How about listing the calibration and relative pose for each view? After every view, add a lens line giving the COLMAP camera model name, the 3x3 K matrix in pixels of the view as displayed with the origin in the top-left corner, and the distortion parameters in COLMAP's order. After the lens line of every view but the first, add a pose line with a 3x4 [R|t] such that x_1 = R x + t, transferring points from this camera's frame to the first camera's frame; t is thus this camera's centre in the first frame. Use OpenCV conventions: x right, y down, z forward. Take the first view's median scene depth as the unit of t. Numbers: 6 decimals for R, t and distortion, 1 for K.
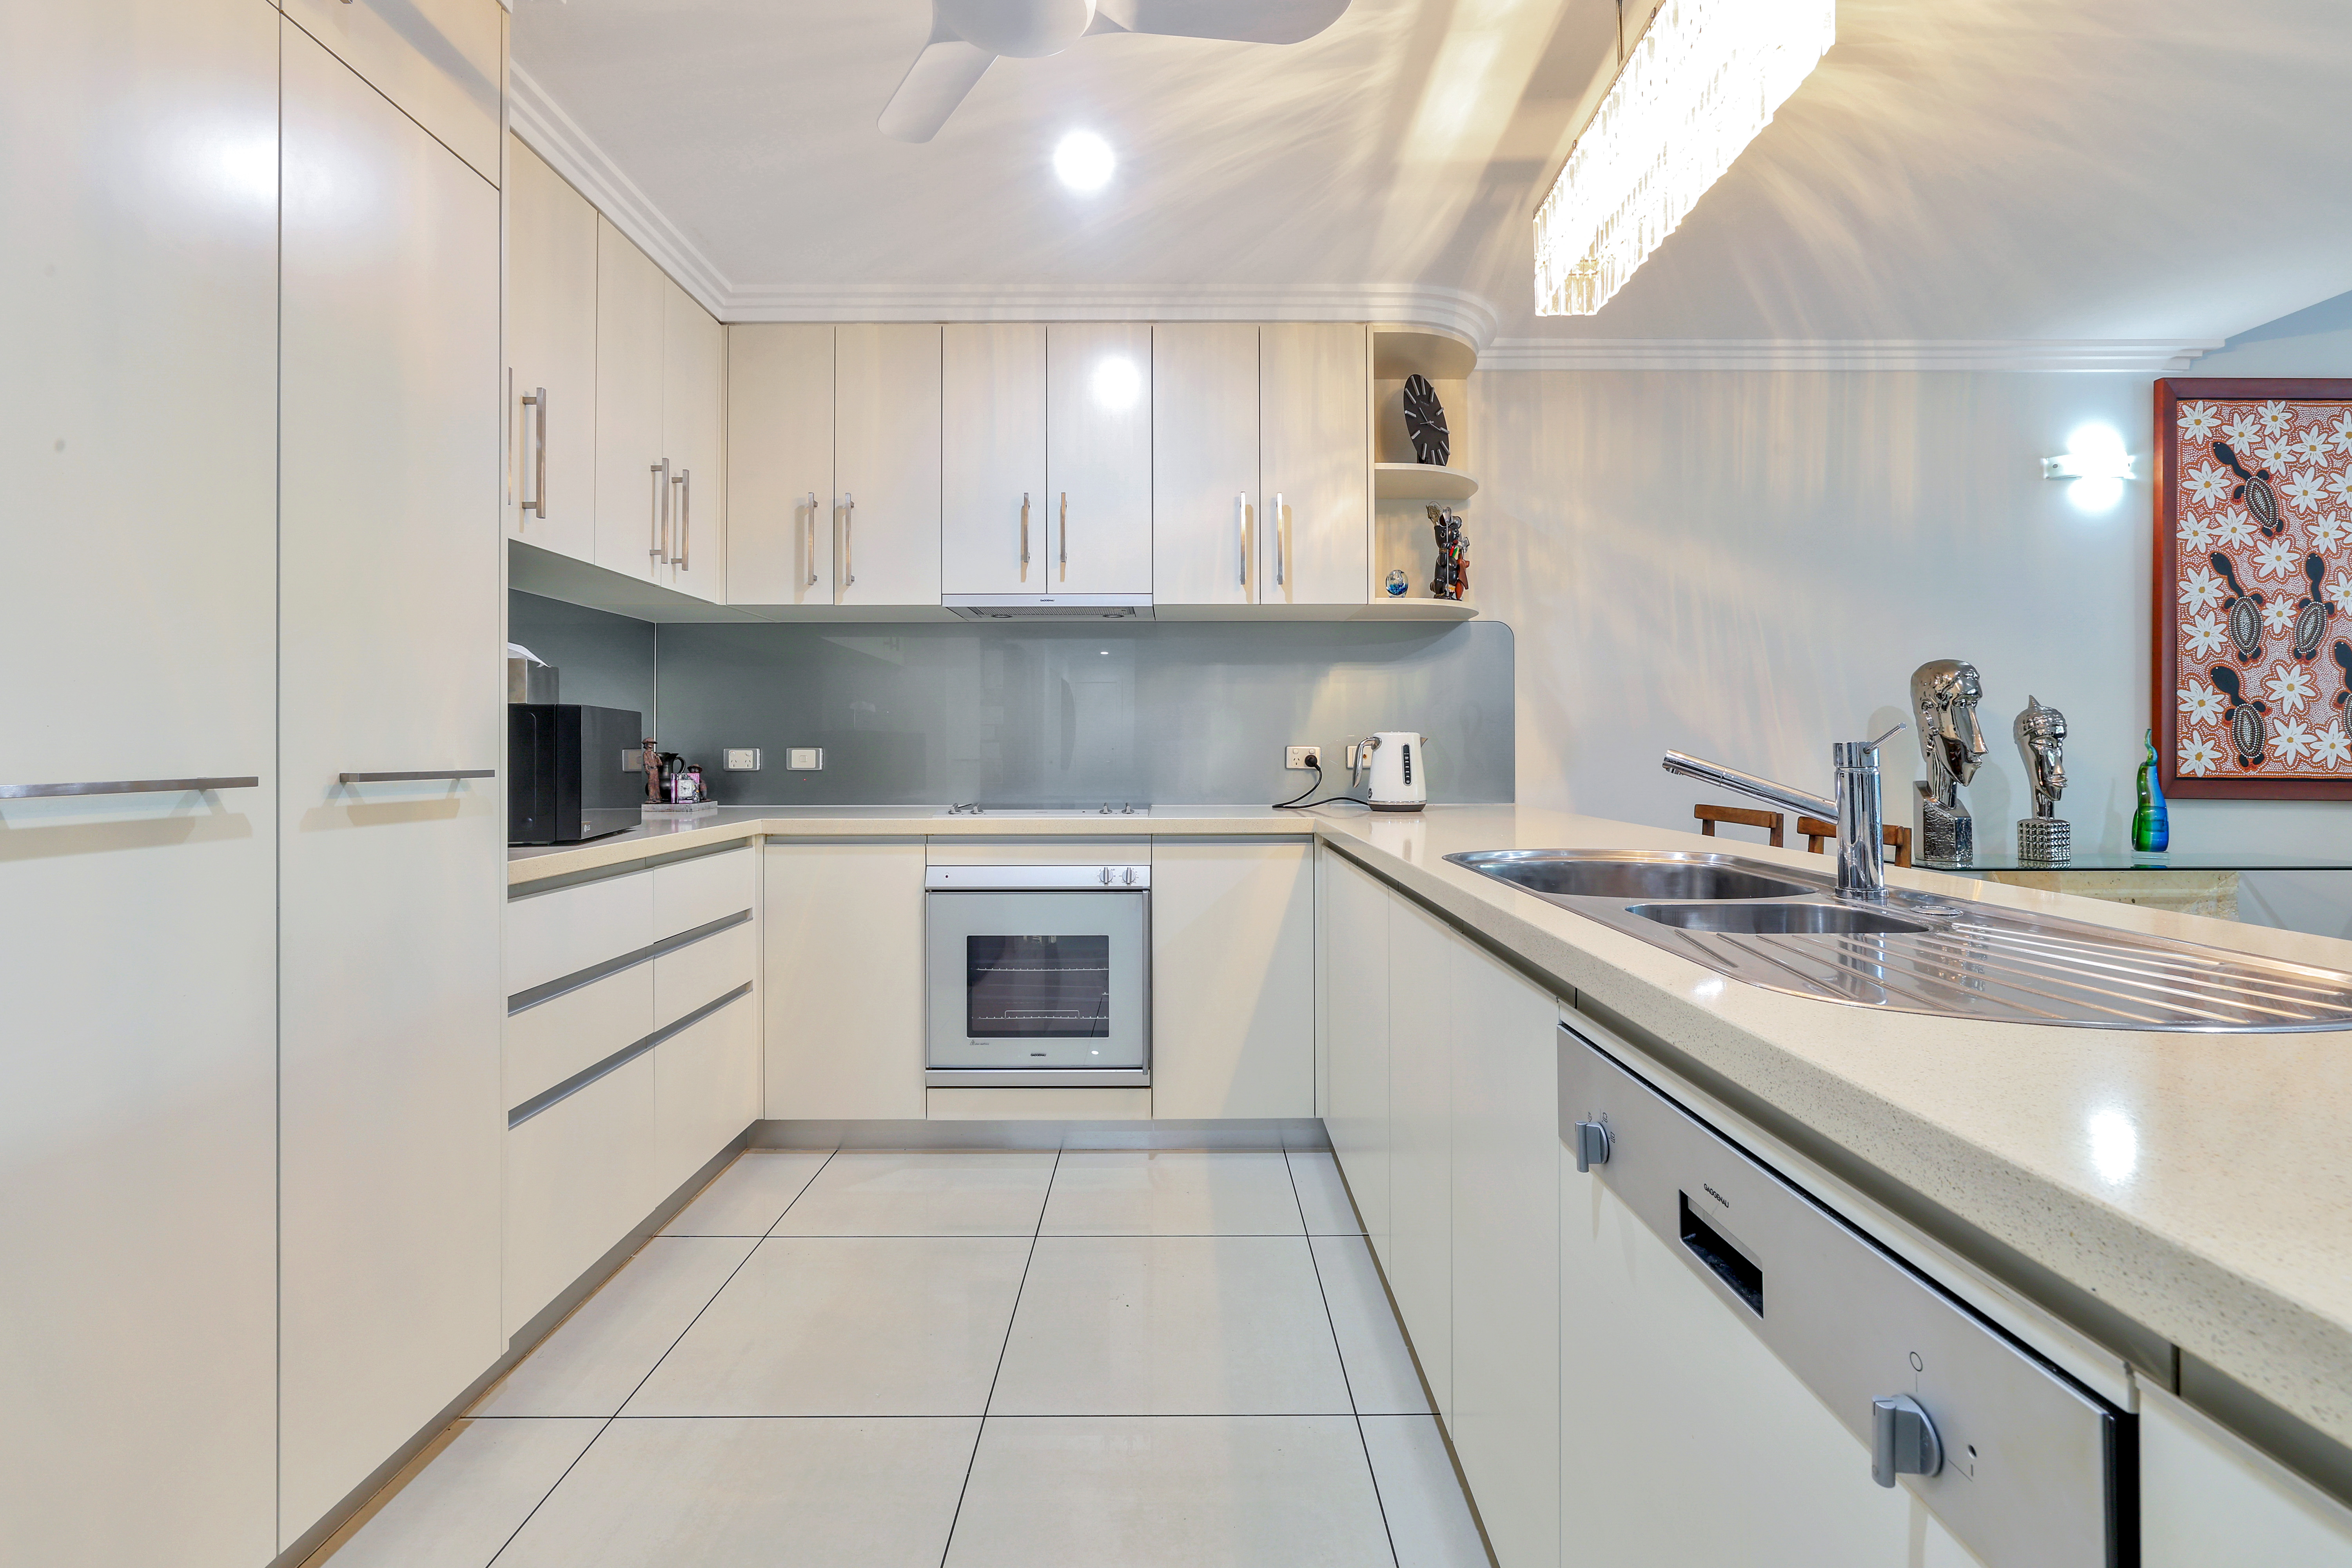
lens RADIAL K [[1010.1, 0, 1168.8], [0, 1010.1, 748.2], [0, 0, 1]] dist [-0.002895, -0.000076]
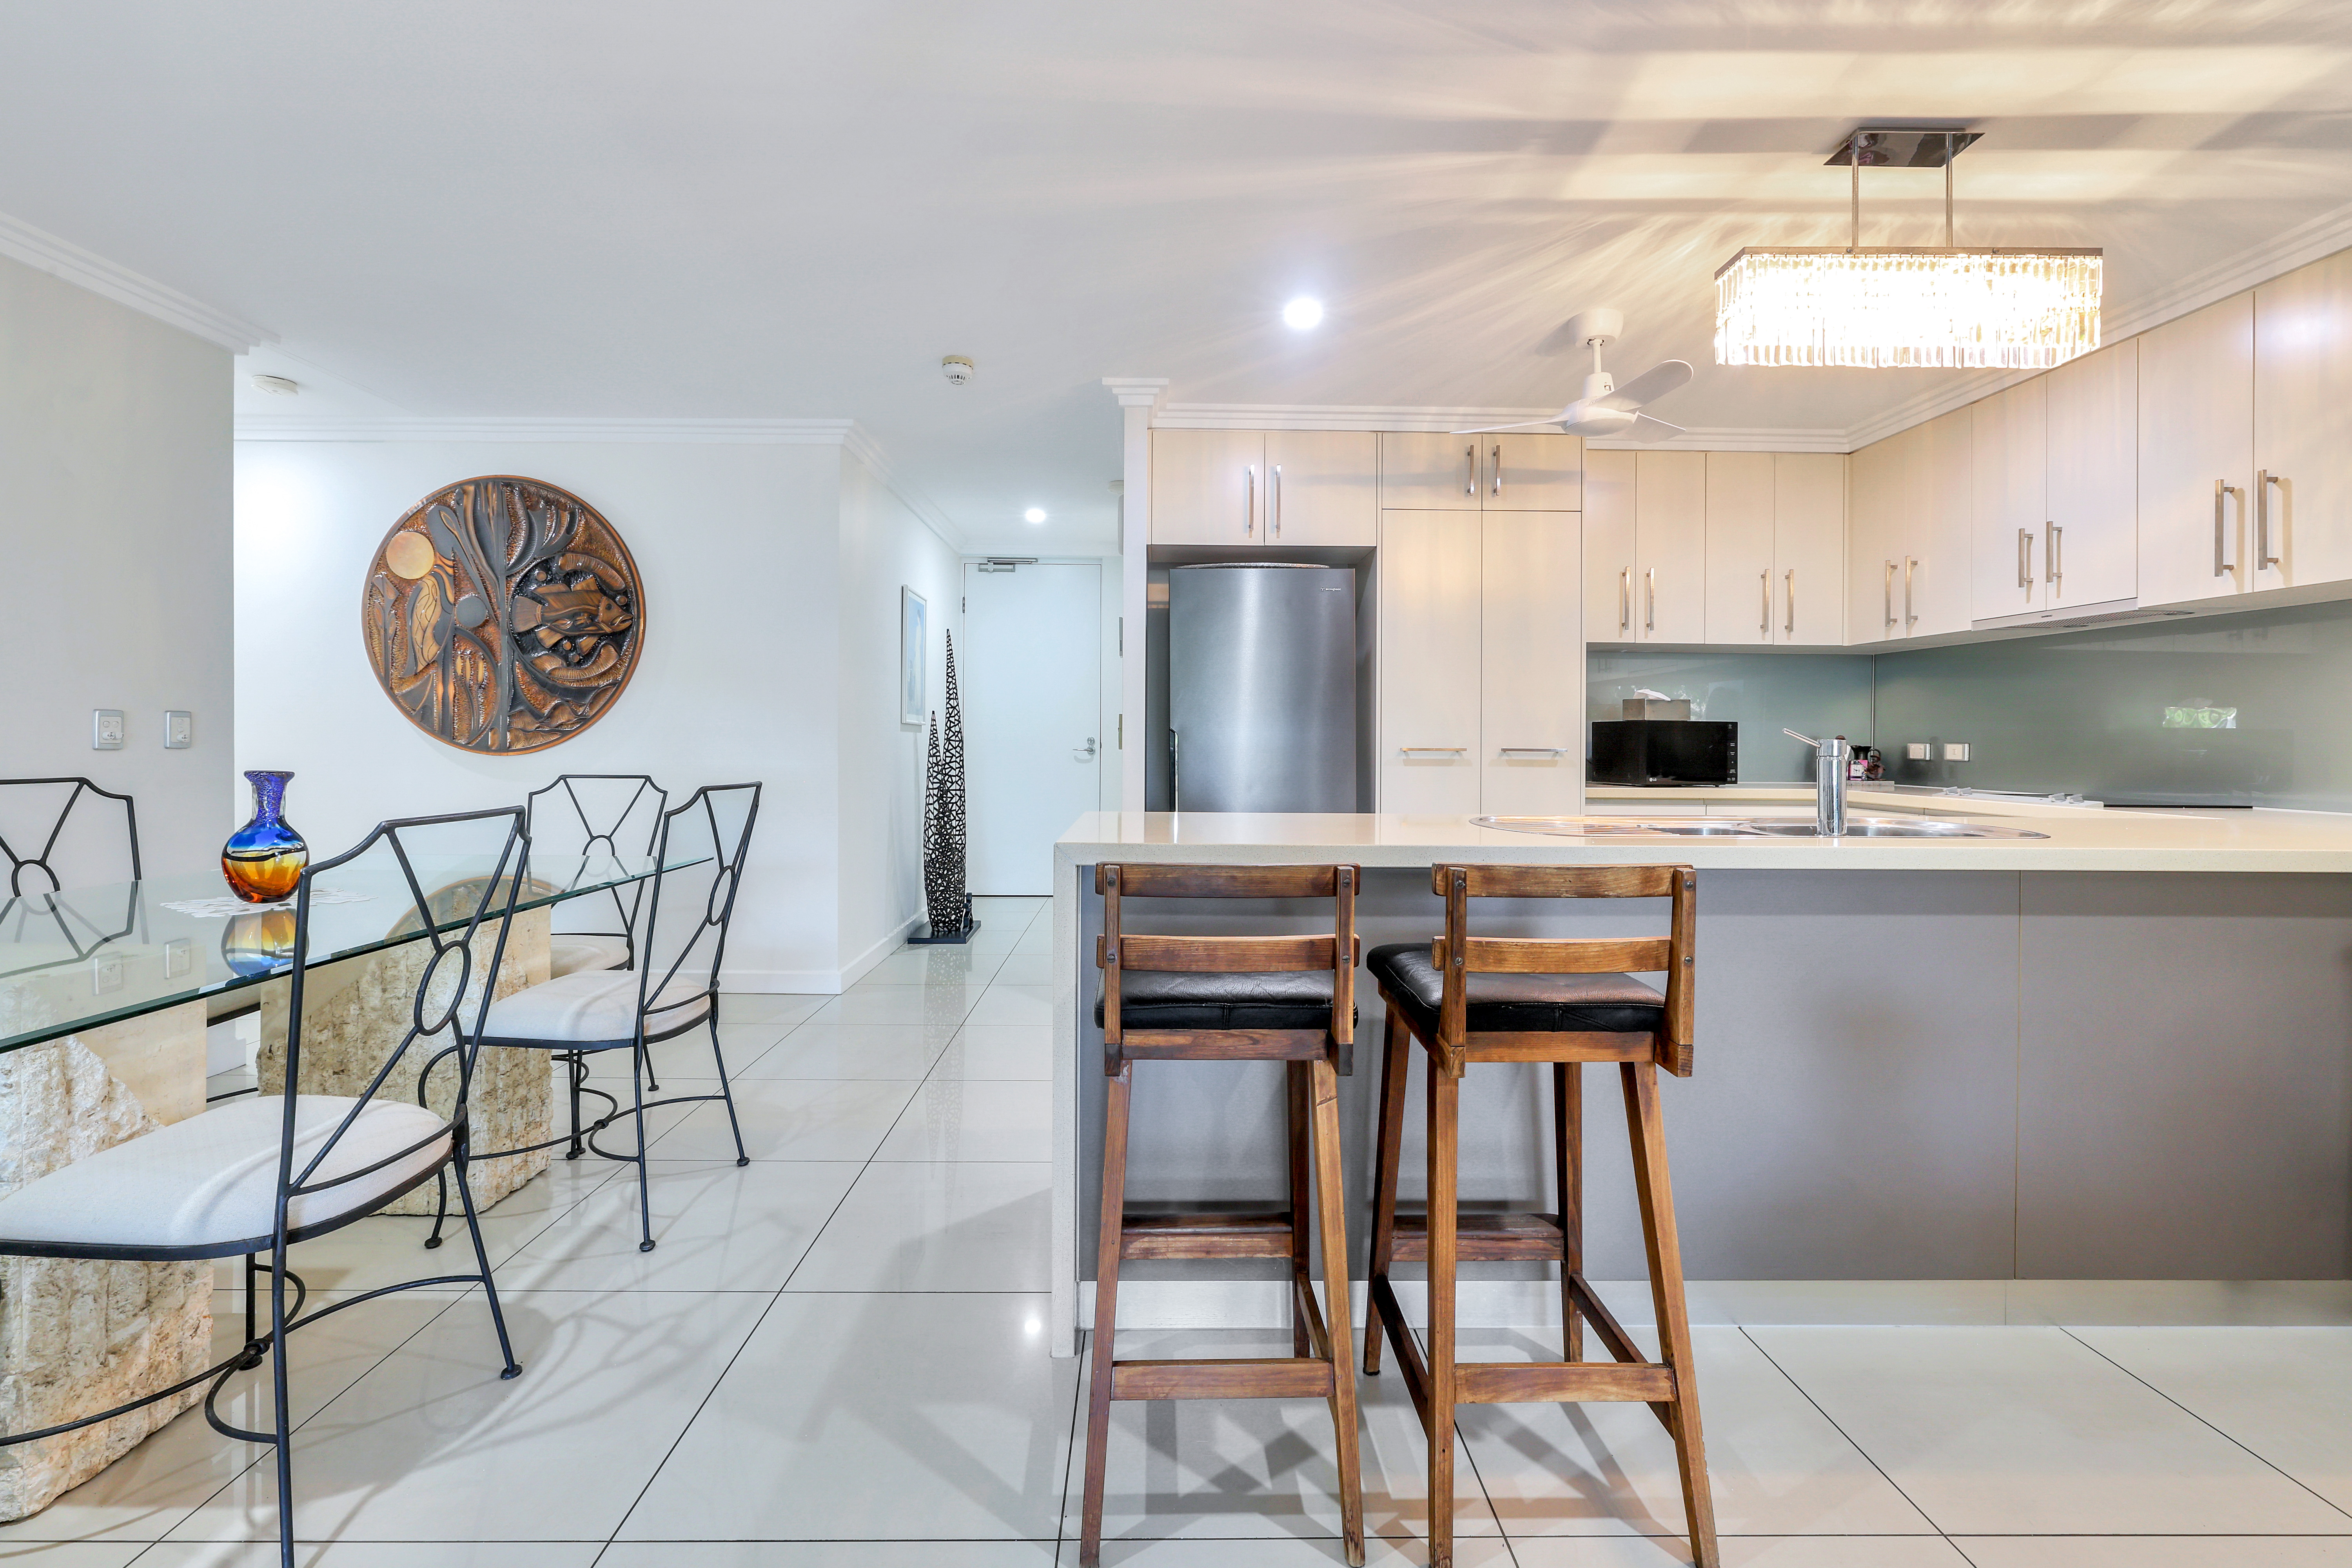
lens RADIAL K [[995.2, 0, 1164.8], [0, 995.2, 736.4], [0, 0, 1]] dist [-0.004412, -0.000233]
pose [[0.000318, 0.001736, -0.999998, 0.874741], [-0.007801, 0.999968, 0.001733, -0.002876], [0.999970, 0.007800, 0.000332, 0.001225]]
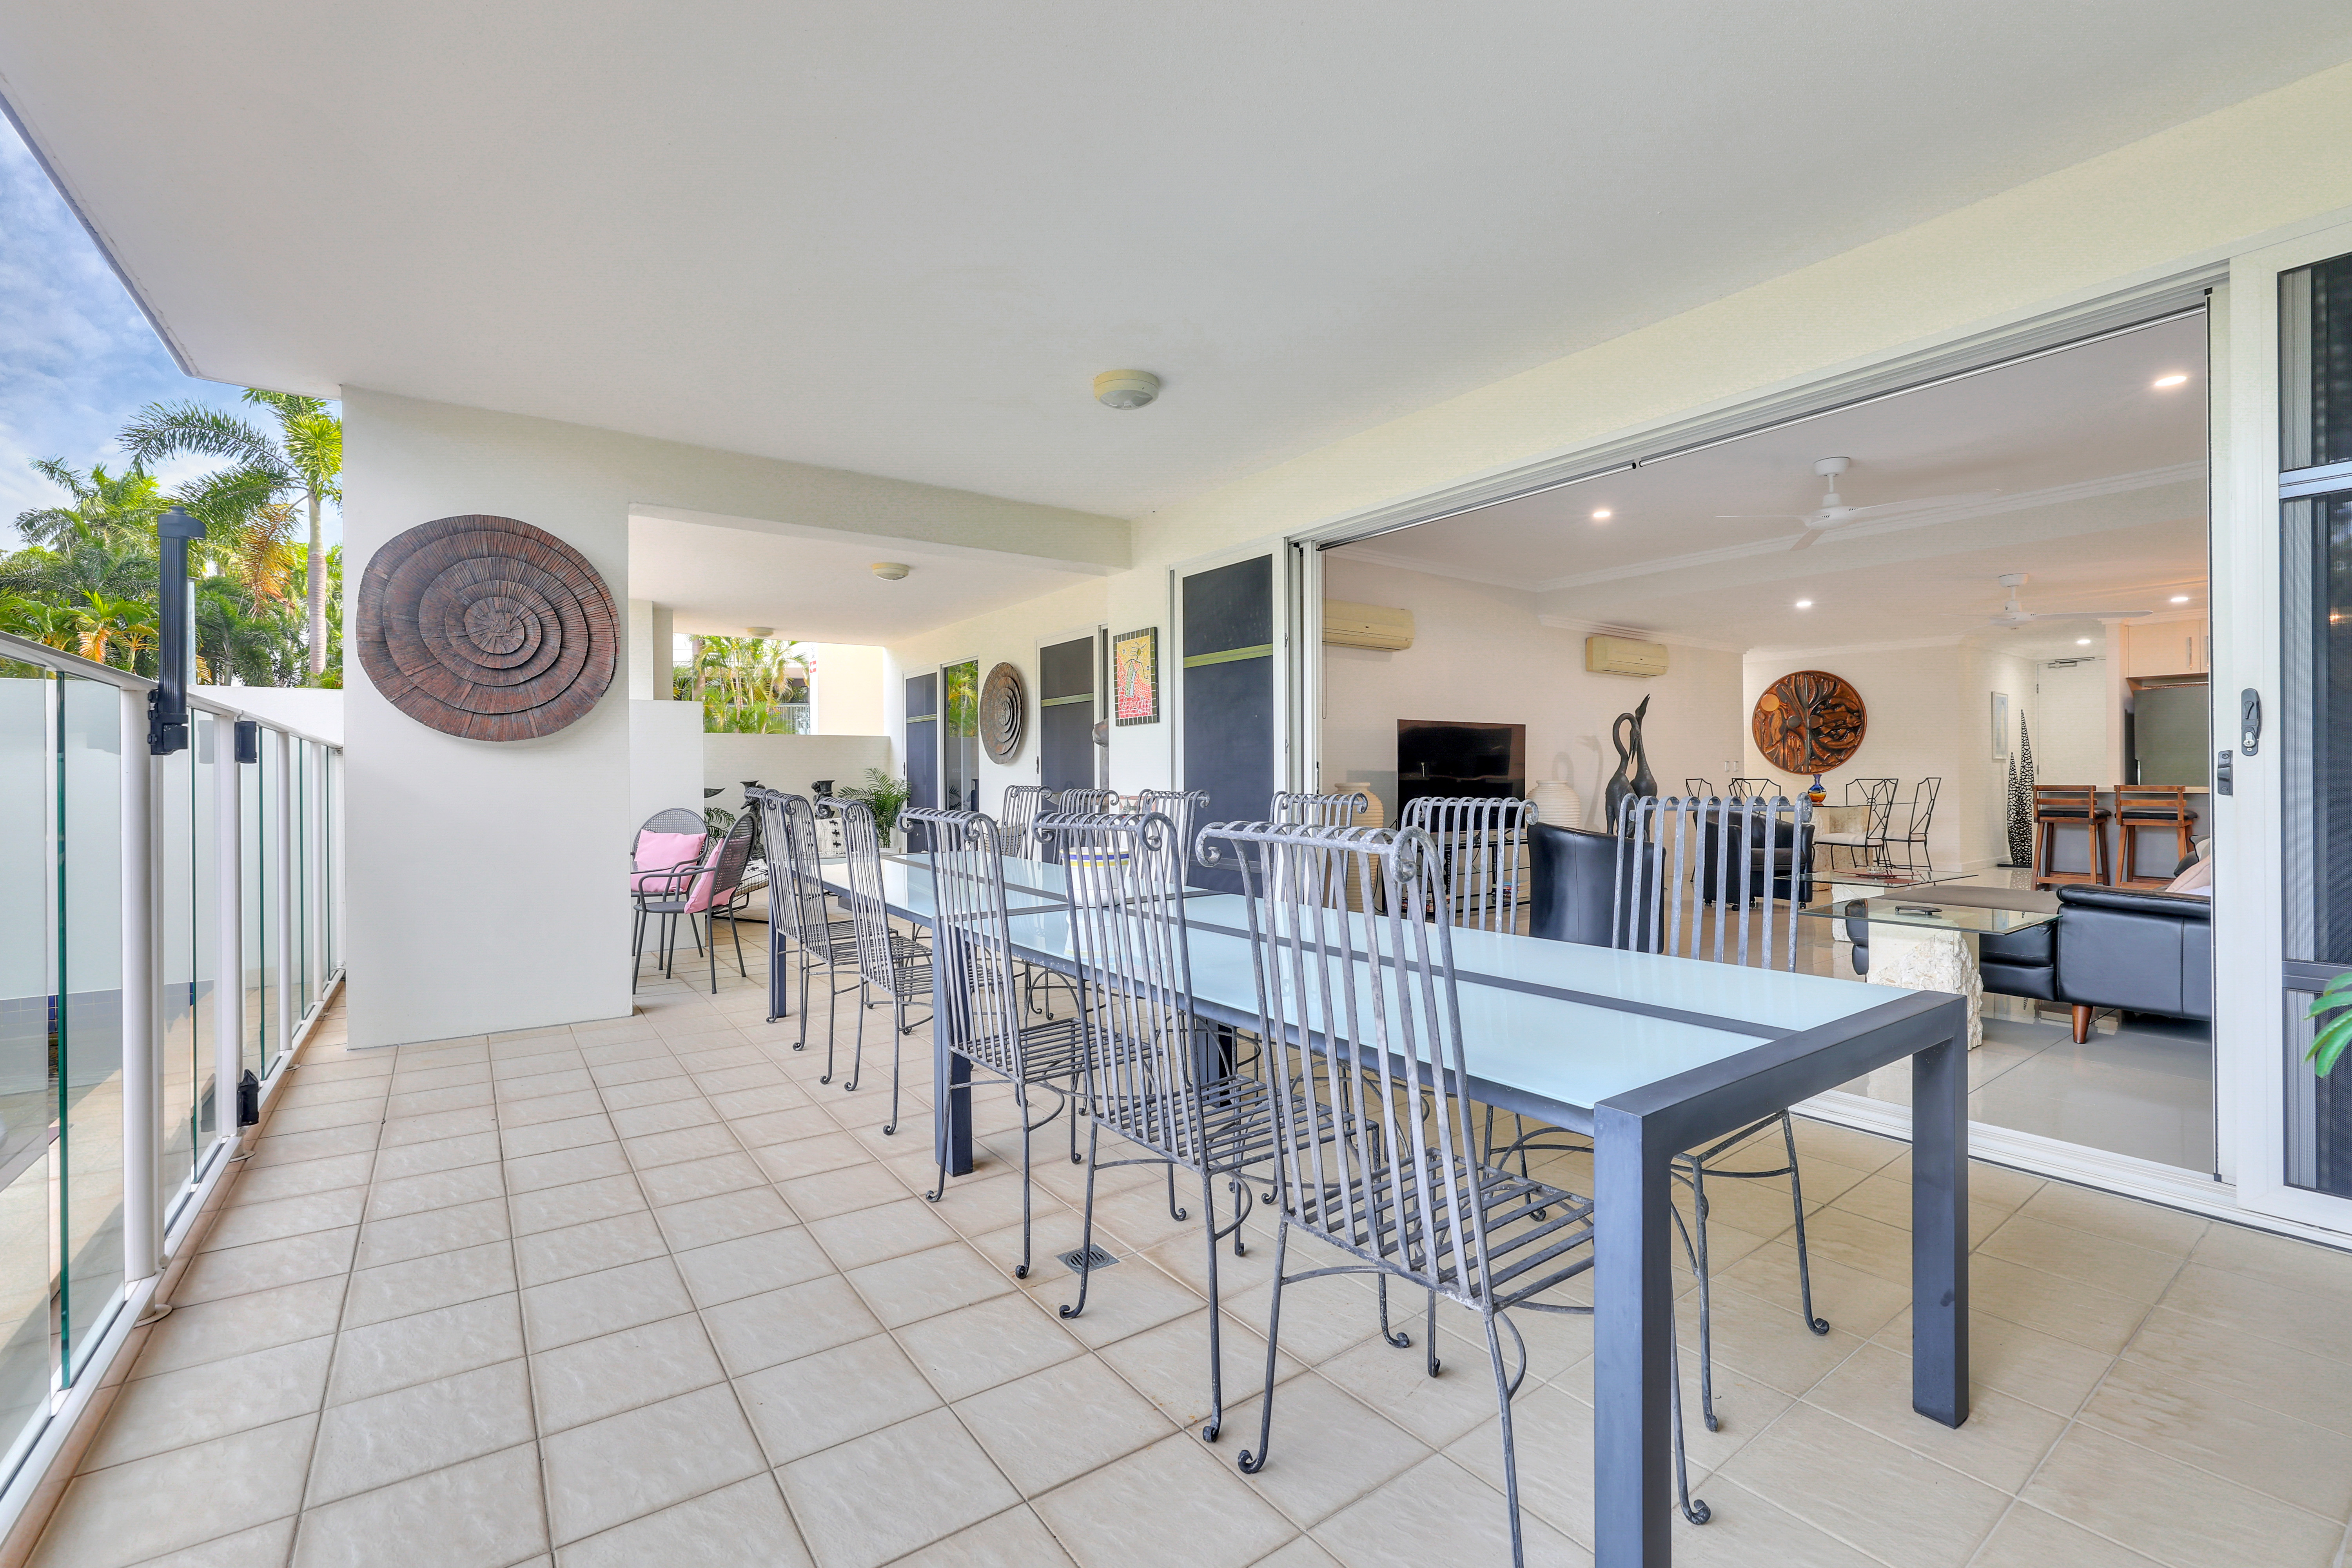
lens RADIAL K [[995.0, 0, 1183.4], [0, 995.0, 775.3], [0, 0, 1]] dist [0.000483, 0.000168]
pose [[-0.810936, 0.008141, -0.585078, 3.355219], [0.007927, 0.999964, 0.002928, 0.005313], [0.585081, -0.002264, -0.810971, 0.677563]]
